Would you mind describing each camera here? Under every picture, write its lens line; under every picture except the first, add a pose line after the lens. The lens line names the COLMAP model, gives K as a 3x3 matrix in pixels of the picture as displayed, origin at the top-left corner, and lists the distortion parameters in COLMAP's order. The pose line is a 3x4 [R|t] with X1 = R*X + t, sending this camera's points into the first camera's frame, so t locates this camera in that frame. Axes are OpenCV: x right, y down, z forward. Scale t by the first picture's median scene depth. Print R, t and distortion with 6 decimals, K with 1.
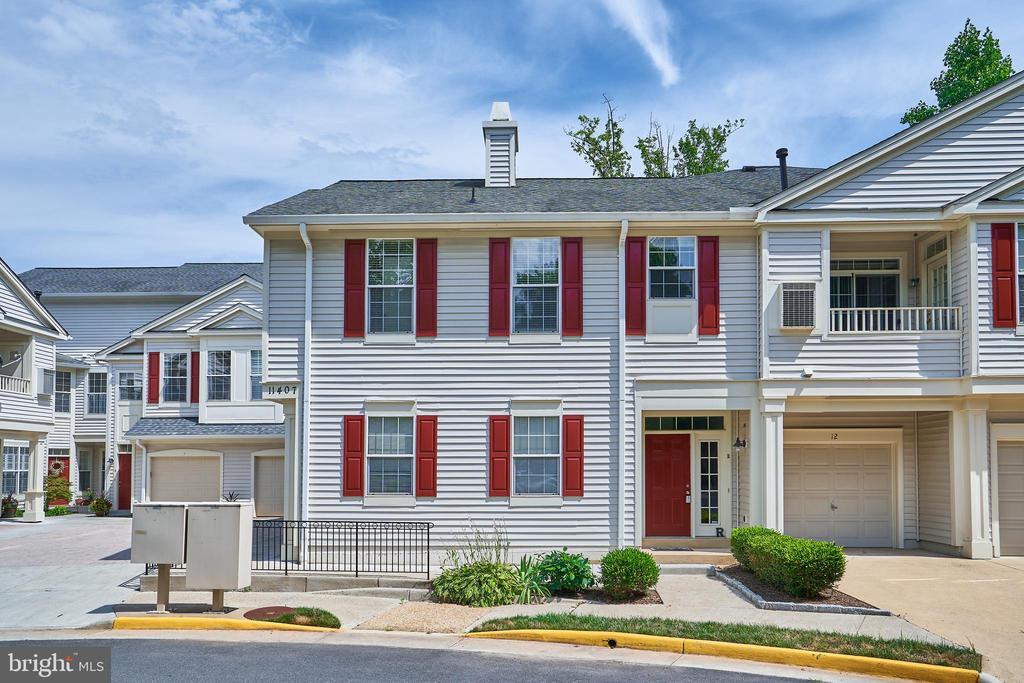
lens RADIAL K [[786.5, 0, 500.6], [0, 786.5, 369.8], [0, 0, 1]] dist [-0.011888, 0.028881]
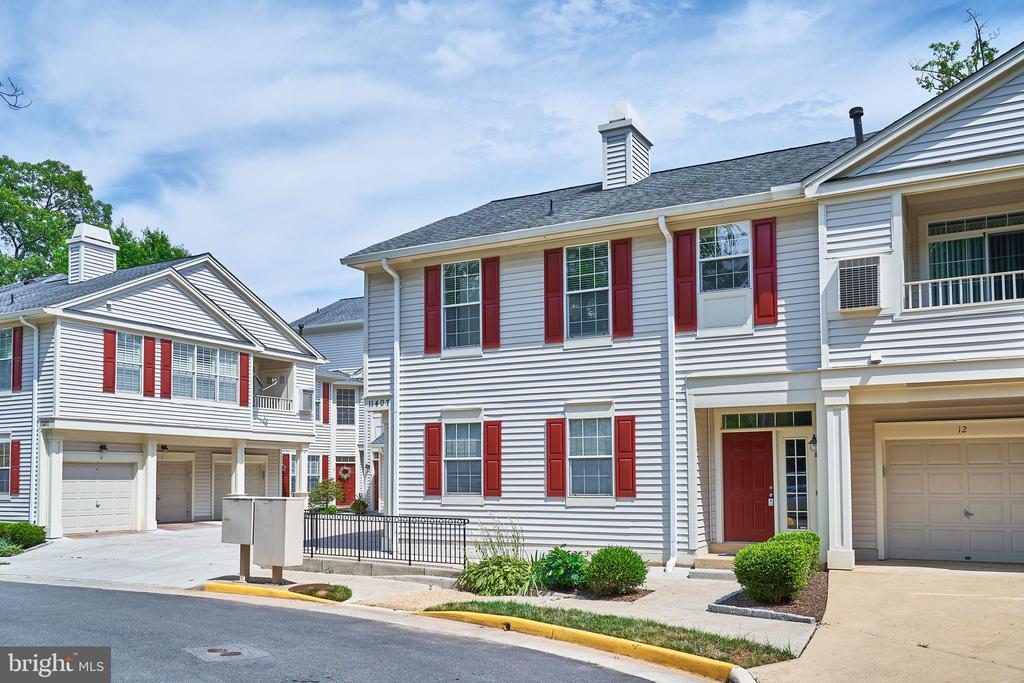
lens RADIAL K [[875.5, 0, 506.7], [0, 875.5, 337.8], [0, 0, 1]] dist [-0.001691, -0.022501]
pose [[0.888793, -0.074468, -0.452218, 0.468124], [0.060501, 0.997140, -0.045293, -0.000267], [0.454297, 0.012896, 0.890757, -0.064661]]
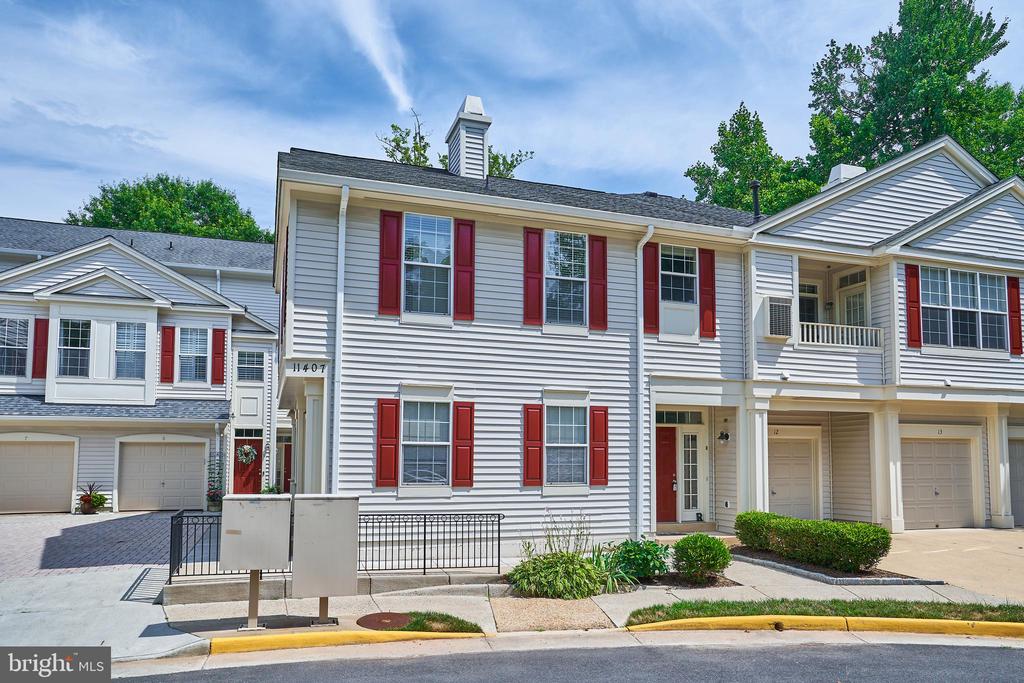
lens RADIAL K [[729.5, 0, 508.9], [0, 729.5, 345.6], [0, 0, 1]] dist [-0.025676, 0.033250]
pose [[0.933119, 0.061953, 0.354190, -0.357446], [-0.051105, 0.997896, -0.039908, 0.022037], [-0.355917, 0.019138, 0.934321, 0.143088]]
